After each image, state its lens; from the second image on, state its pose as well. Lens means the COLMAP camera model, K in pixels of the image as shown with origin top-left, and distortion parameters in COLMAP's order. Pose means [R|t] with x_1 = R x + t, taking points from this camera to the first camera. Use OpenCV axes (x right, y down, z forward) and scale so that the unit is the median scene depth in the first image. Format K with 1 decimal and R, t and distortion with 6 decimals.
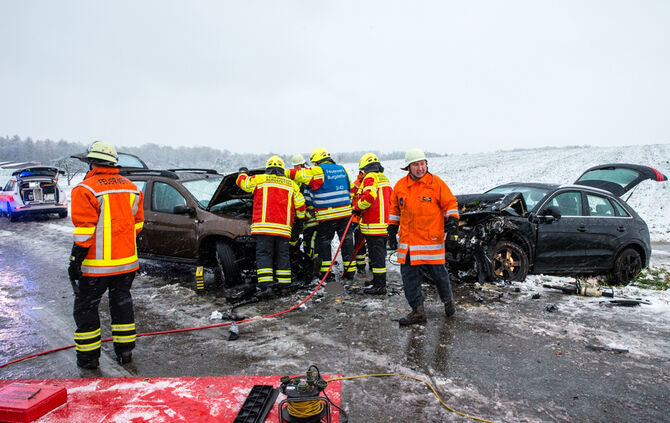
lens RADIAL K [[484.3, 0, 357.0], [0, 484.3, 200.1], [0, 0, 1]] dist [-0.122962, 0.111190]
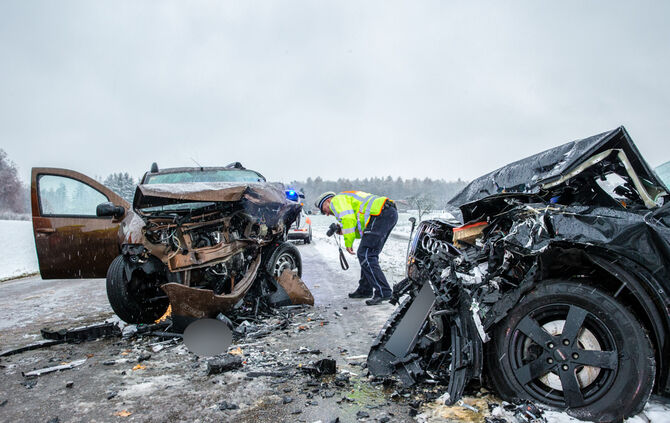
lens RADIAL K [[542.3, 0, 335.8], [0, 542.3, 225.2], [0, 0, 1]] dist [-0.076278, 0.138733]
pose [[0.741805, 0.000413, -0.670616, 0.166372], [-0.018853, 0.999617, -0.020239, 0.022049], [0.670351, 0.027657, 0.741529, 0.236901]]
